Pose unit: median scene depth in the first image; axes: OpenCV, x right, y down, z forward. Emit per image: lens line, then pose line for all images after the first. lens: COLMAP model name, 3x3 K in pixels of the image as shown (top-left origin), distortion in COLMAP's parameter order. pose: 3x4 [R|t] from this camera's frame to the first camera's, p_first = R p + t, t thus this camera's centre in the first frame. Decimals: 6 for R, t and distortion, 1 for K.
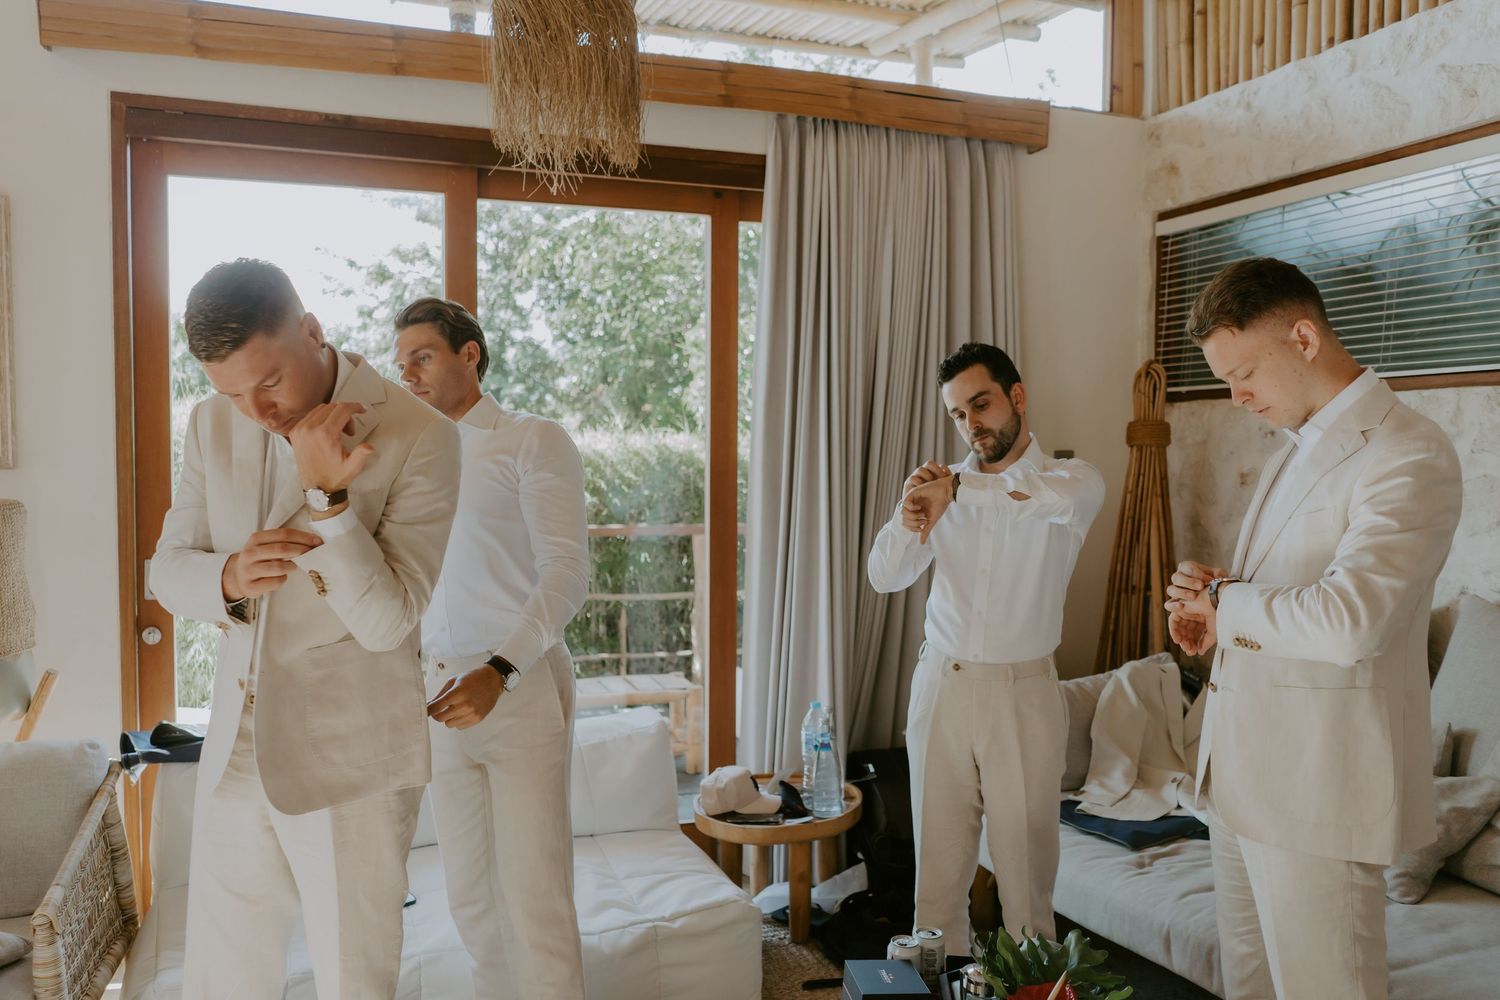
lens RADIAL K [[1196.4, 0, 724.3], [0, 1196.4, 497.9], [0, 0, 1]] dist [-0.022152, 0.010035]
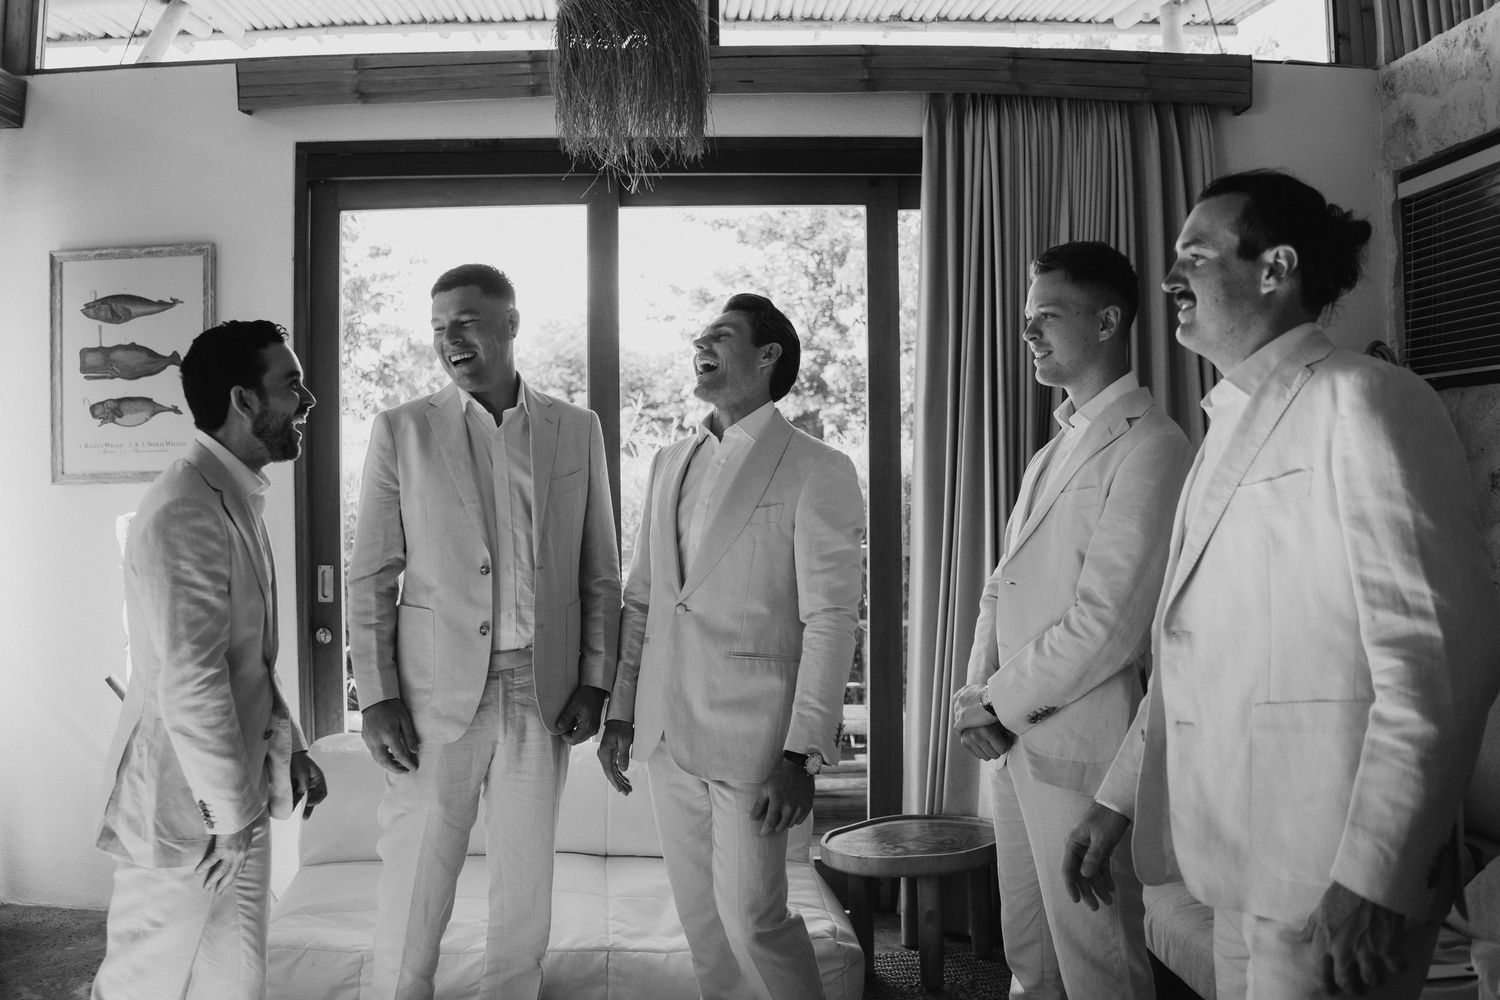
lens RADIAL K [[1260.7, 0, 719.6], [0, 1260.7, 498.5], [0, 0, 1]] dist [-0.158443, 0.035905]
pose [[0.944905, -0.007600, -0.327255, 0.197901], [-0.000448, 0.999699, -0.024511, 0.017005], [0.327343, 0.023307, 0.944618, 0.044915]]
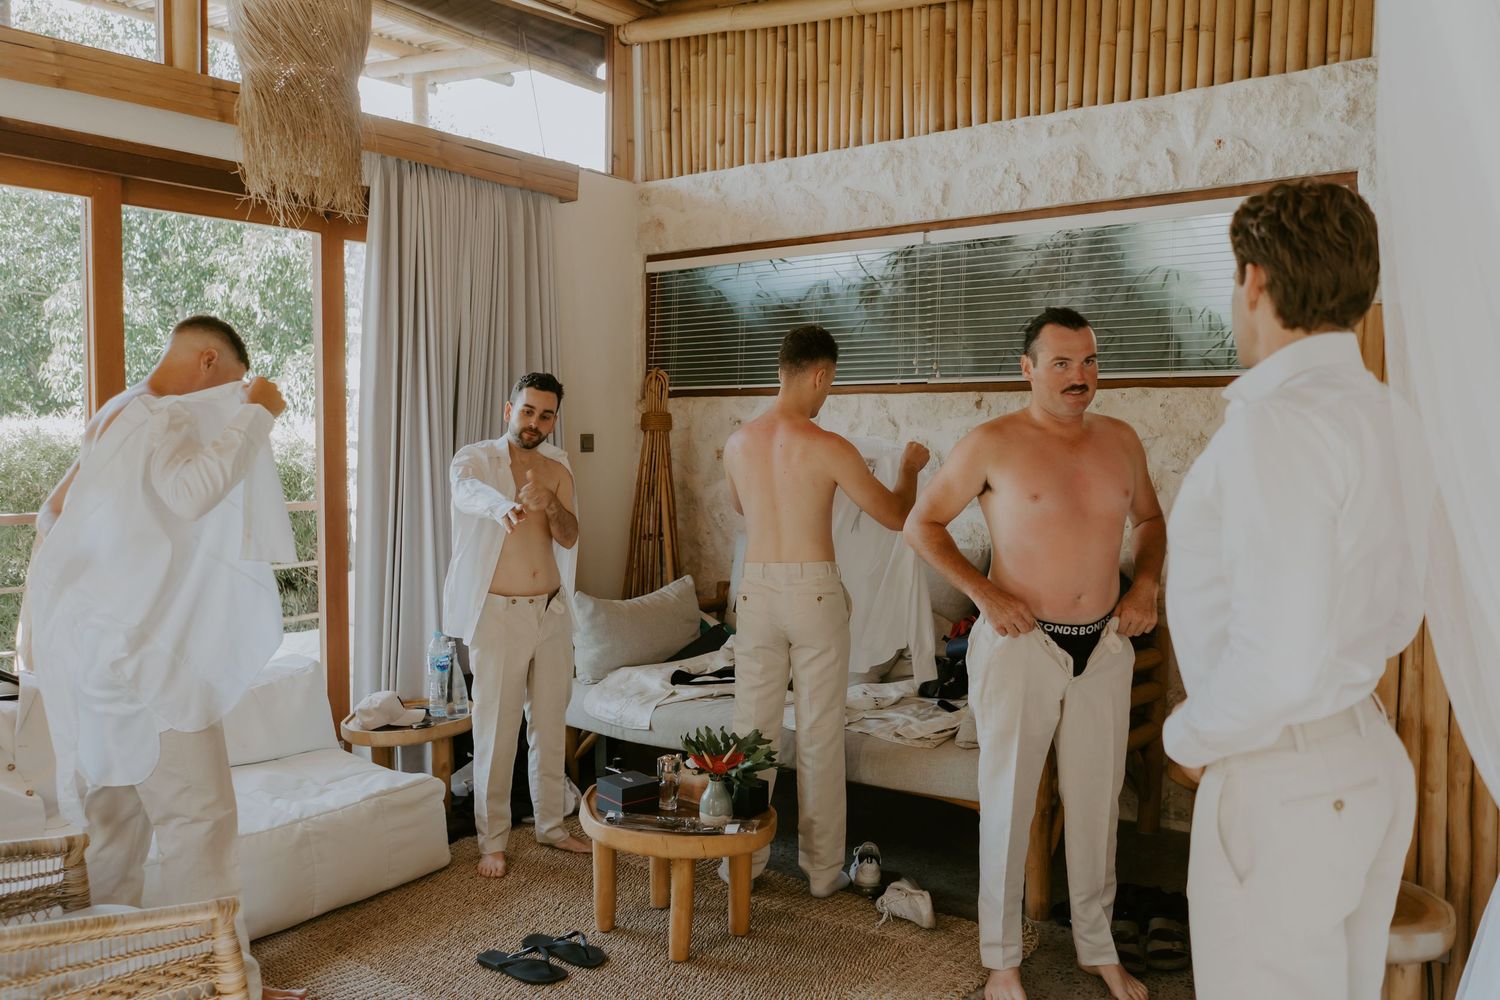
lens RADIAL K [[1196.4, 0, 762.2], [0, 1196.4, 507.8], [0, 0, 1]] dist [-0.022152, 0.010035]
pose [[0.837232, -0.034884, 0.545734, -0.296784], [0.020244, 0.999256, 0.032817, 0.002496], [-0.546473, -0.016428, 0.837316, -0.217182]]
